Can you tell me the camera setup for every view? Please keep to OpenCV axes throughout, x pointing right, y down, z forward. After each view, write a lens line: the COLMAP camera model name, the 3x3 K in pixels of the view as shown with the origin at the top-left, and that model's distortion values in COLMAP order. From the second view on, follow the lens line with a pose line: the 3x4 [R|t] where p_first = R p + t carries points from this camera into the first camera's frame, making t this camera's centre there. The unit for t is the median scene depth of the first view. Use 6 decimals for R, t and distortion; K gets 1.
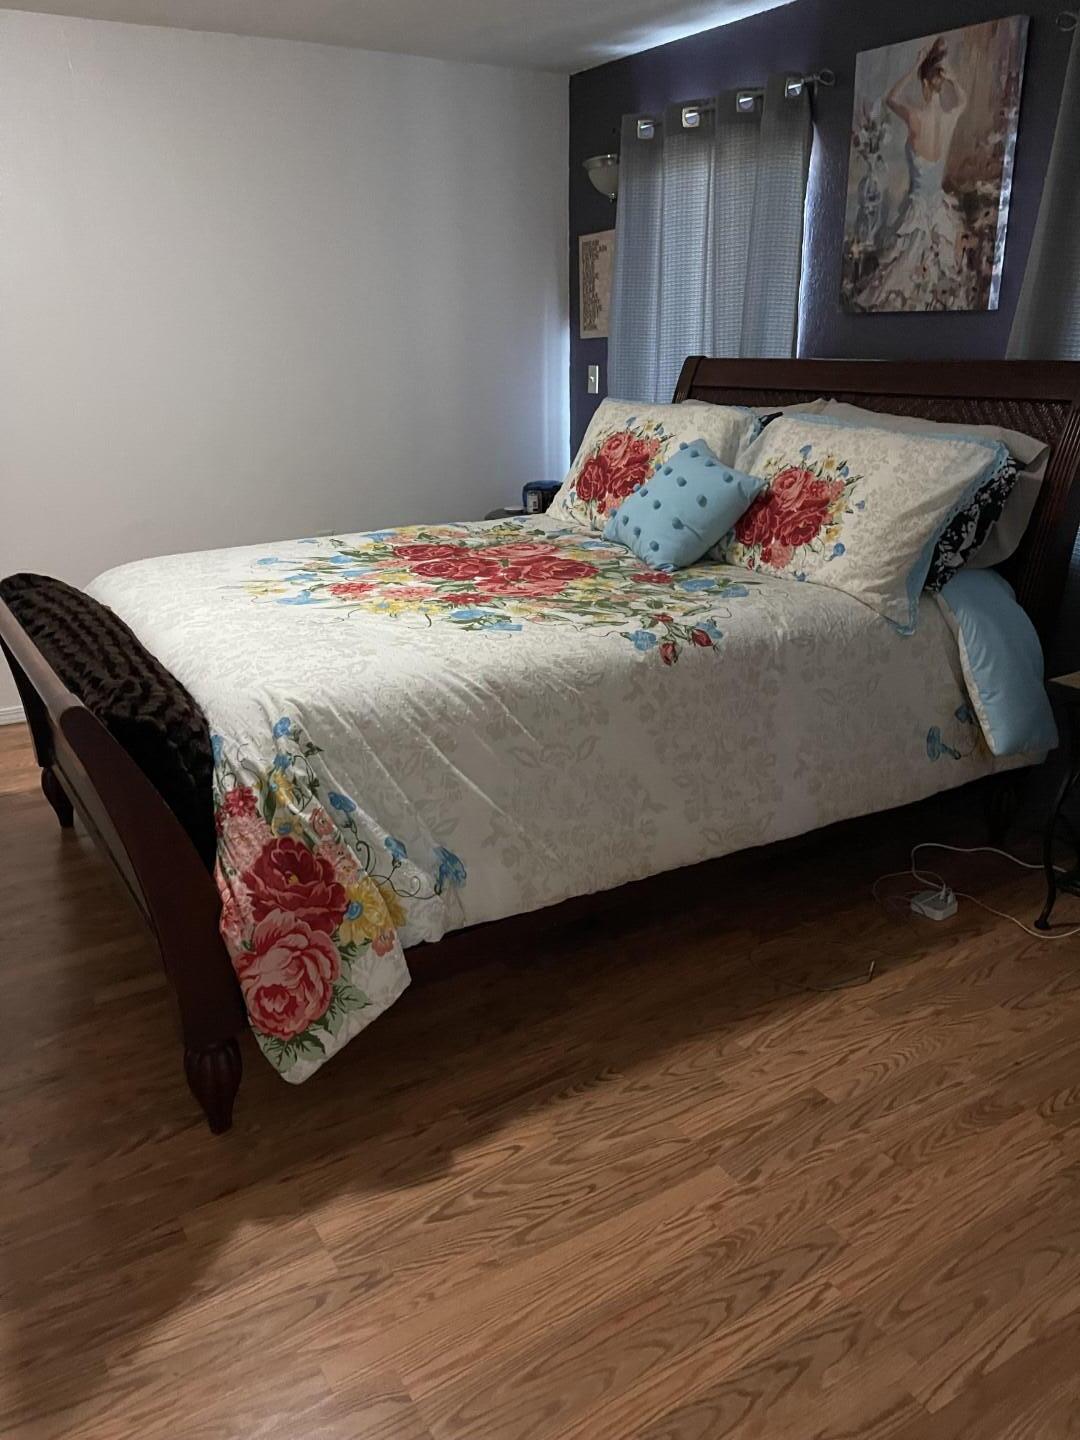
lens RADIAL K [[1077.9, 0, 532.8], [0, 1077.9, 733.2], [0, 0, 1]] dist [0.049641, -0.076811]
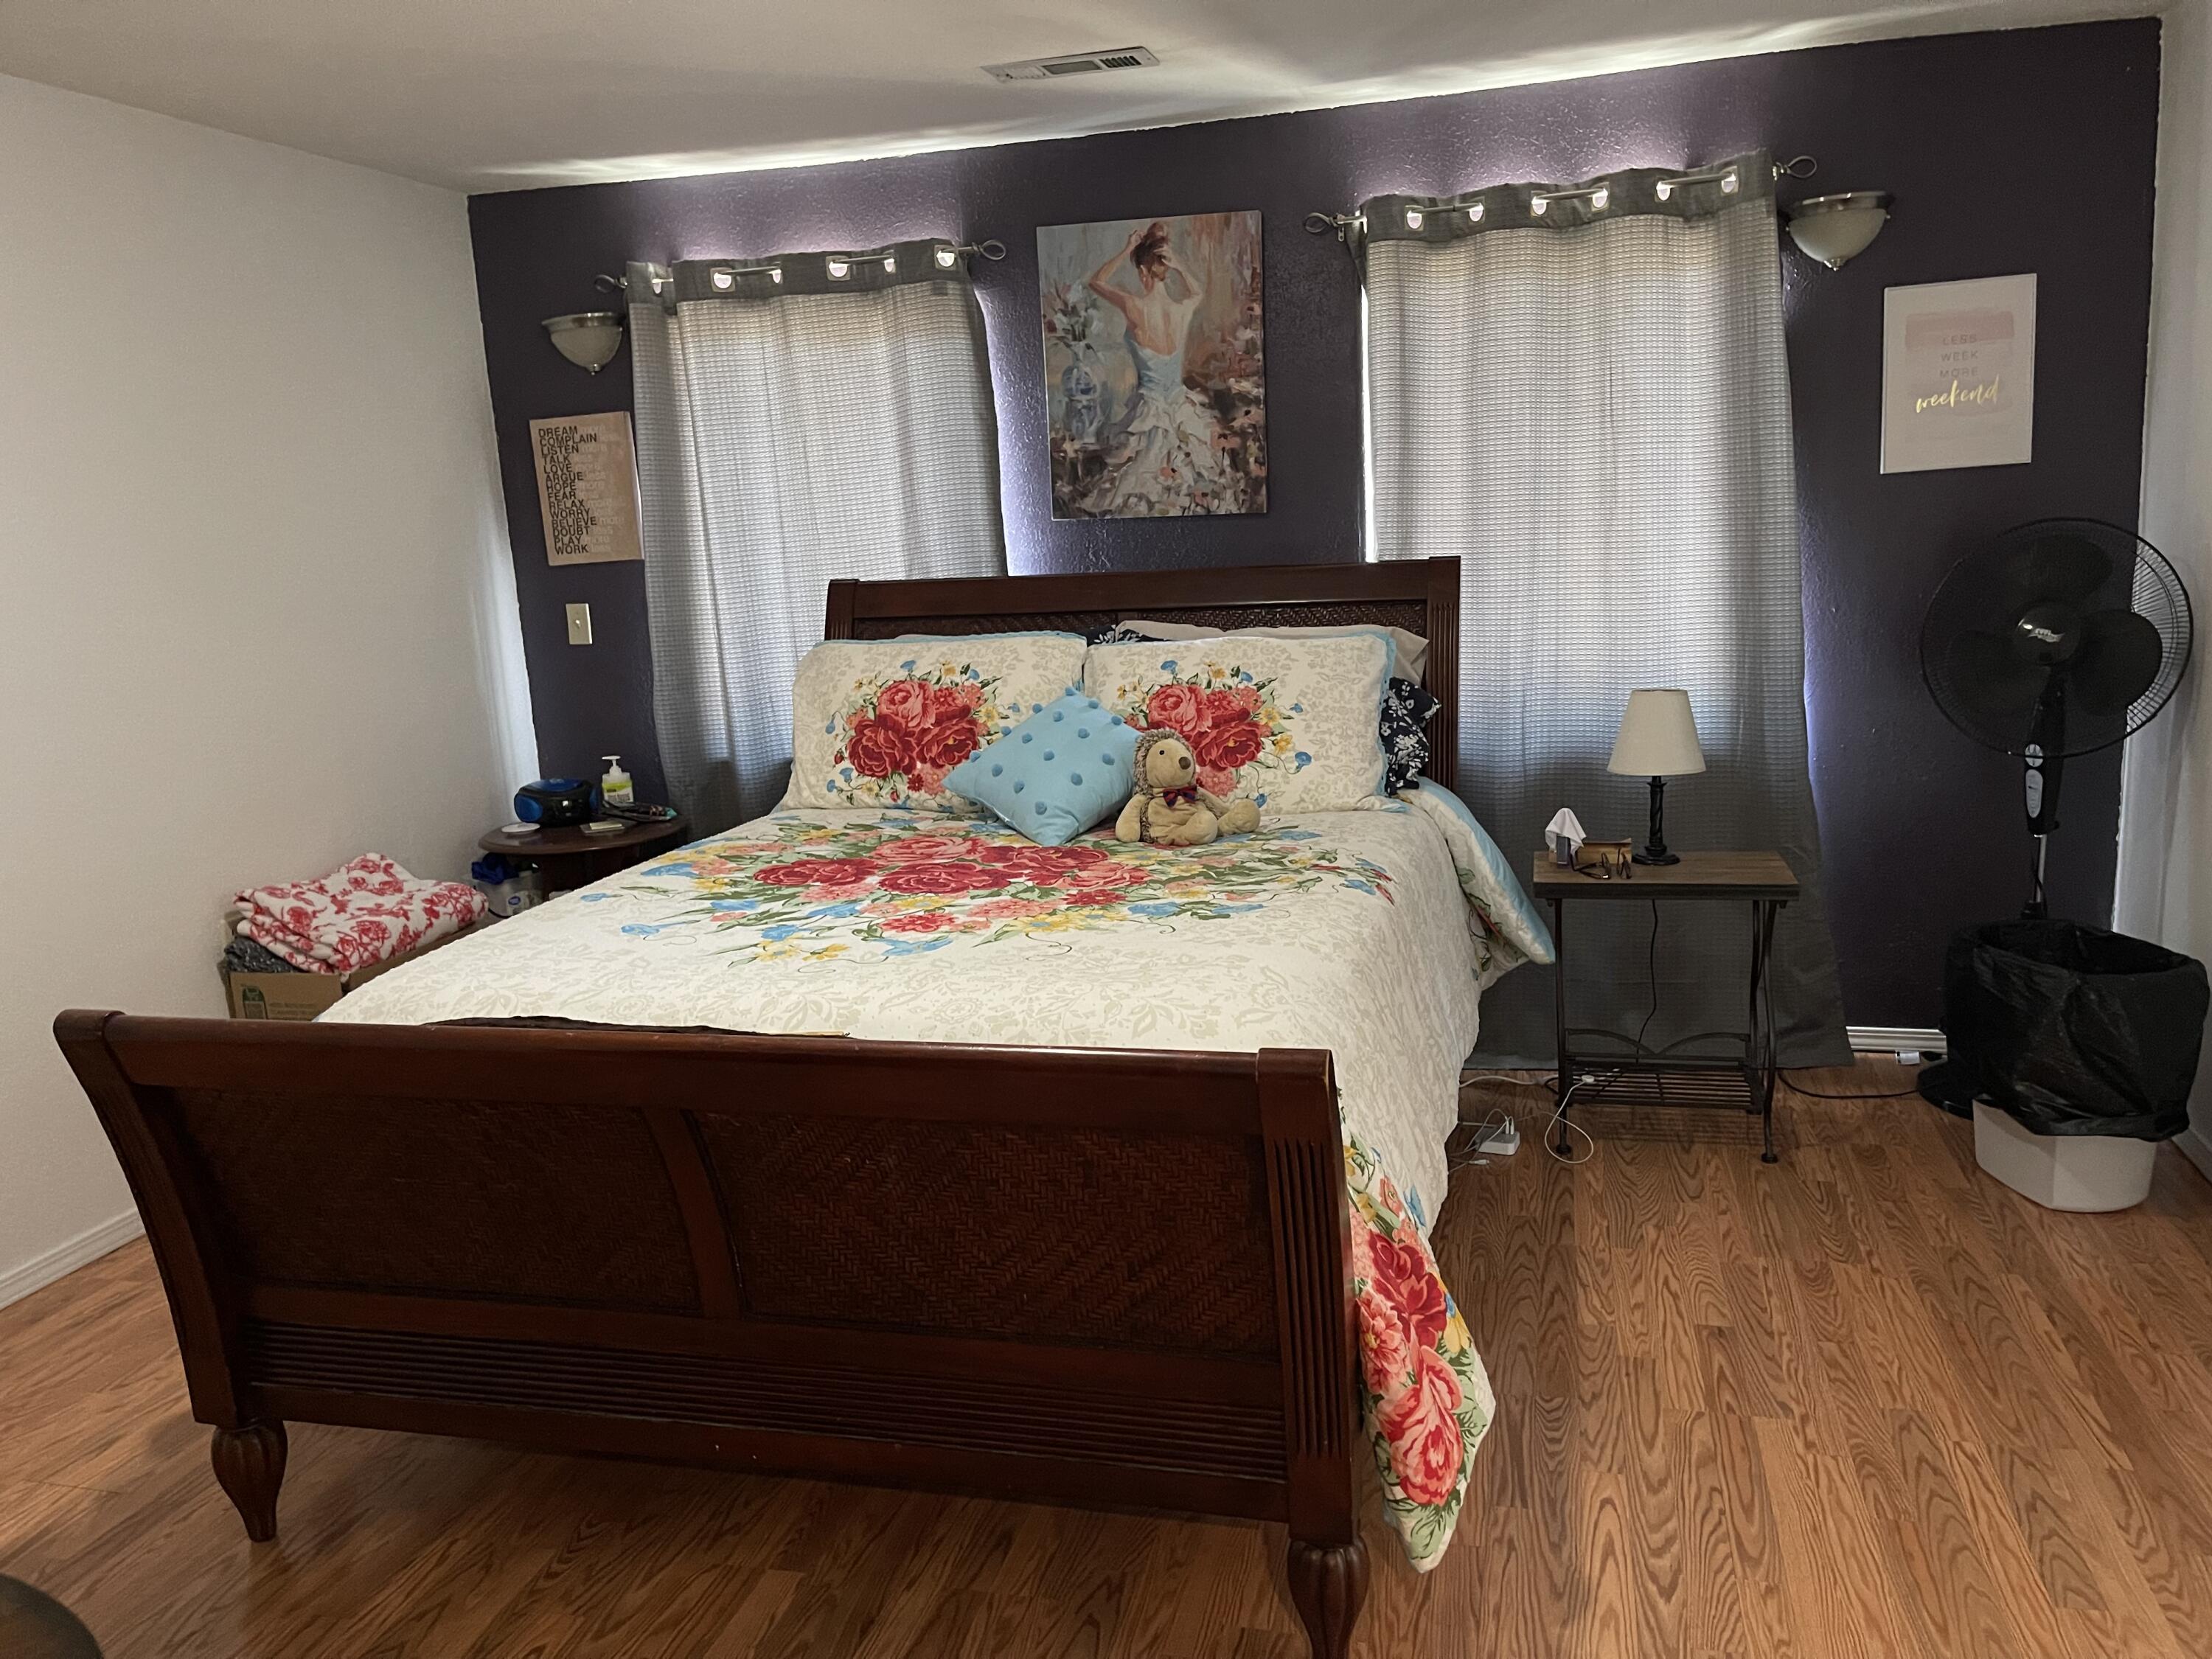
lens RADIAL K [[1645.1, 0, 1088.1], [0, 1645.1, 852.0], [0, 0, 1]] dist [0.066361, -0.088053]
pose [[0.732725, -0.161215, 0.661153, -0.641417], [0.269128, 0.960980, -0.063938, -0.067664], [-0.625047, 0.224784, 0.747522, 0.122722]]
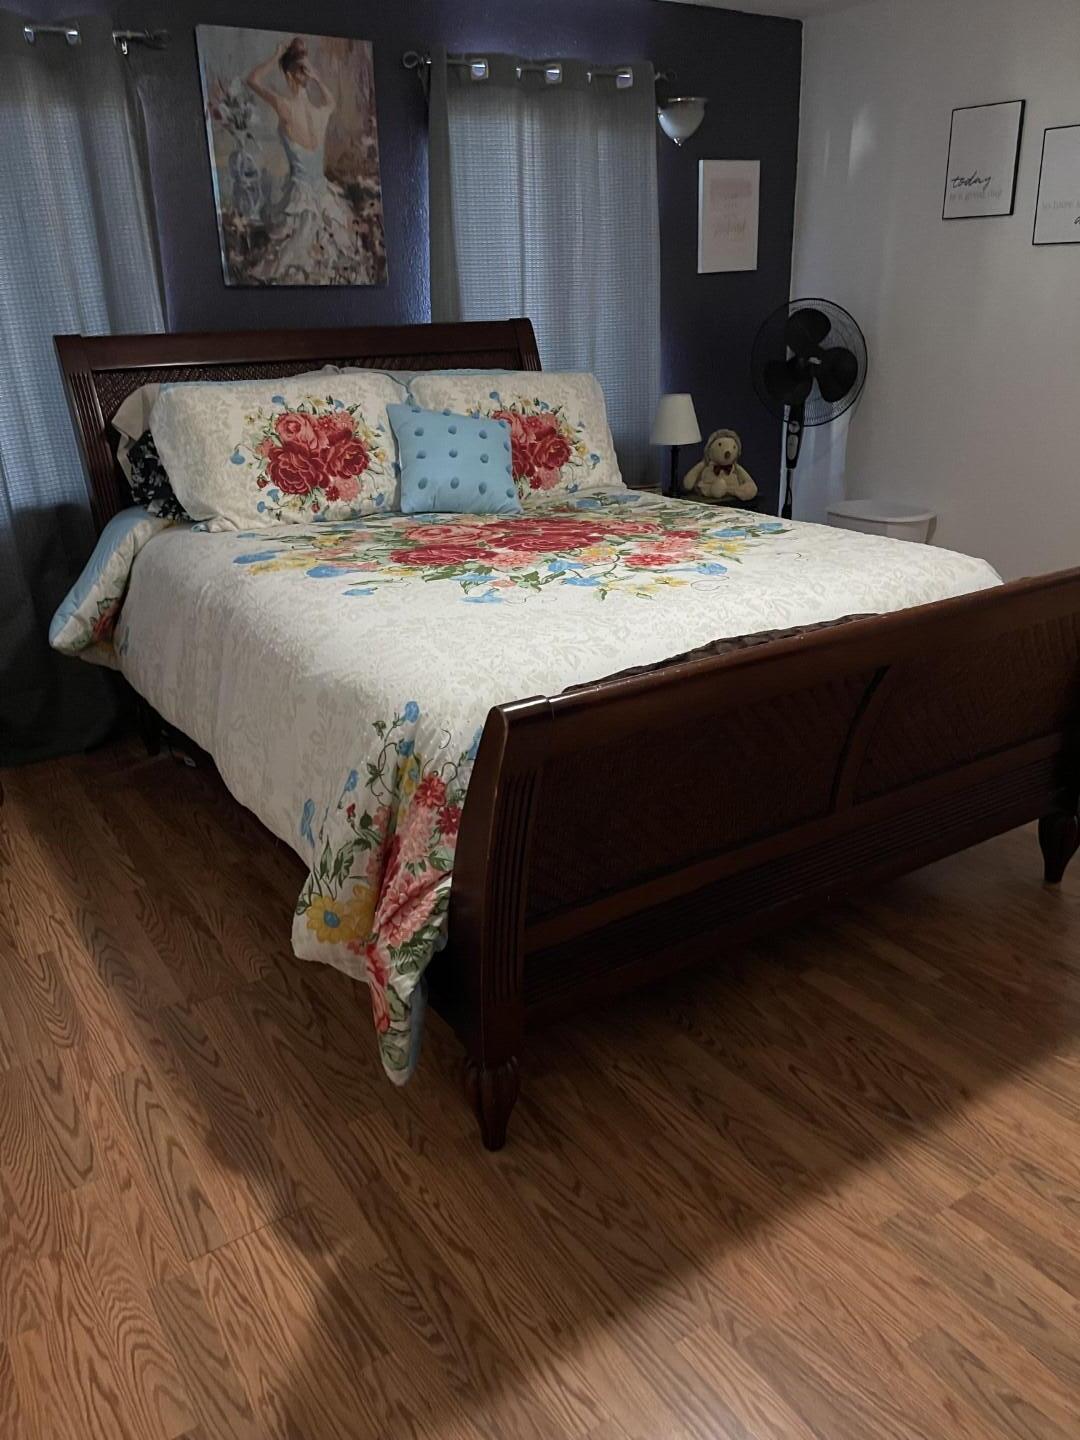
lens RADIAL K [[1073.5, 0, 509.1], [0, 1073.5, 751.3], [0, 0, 1]] dist [0.060053, -0.075891]
pose [[0.005369, -0.377755, 0.925890, -0.932982], [0.367080, 0.862008, 0.349563, -0.307060], [-0.930174, 0.337999, 0.143294, 0.862737]]
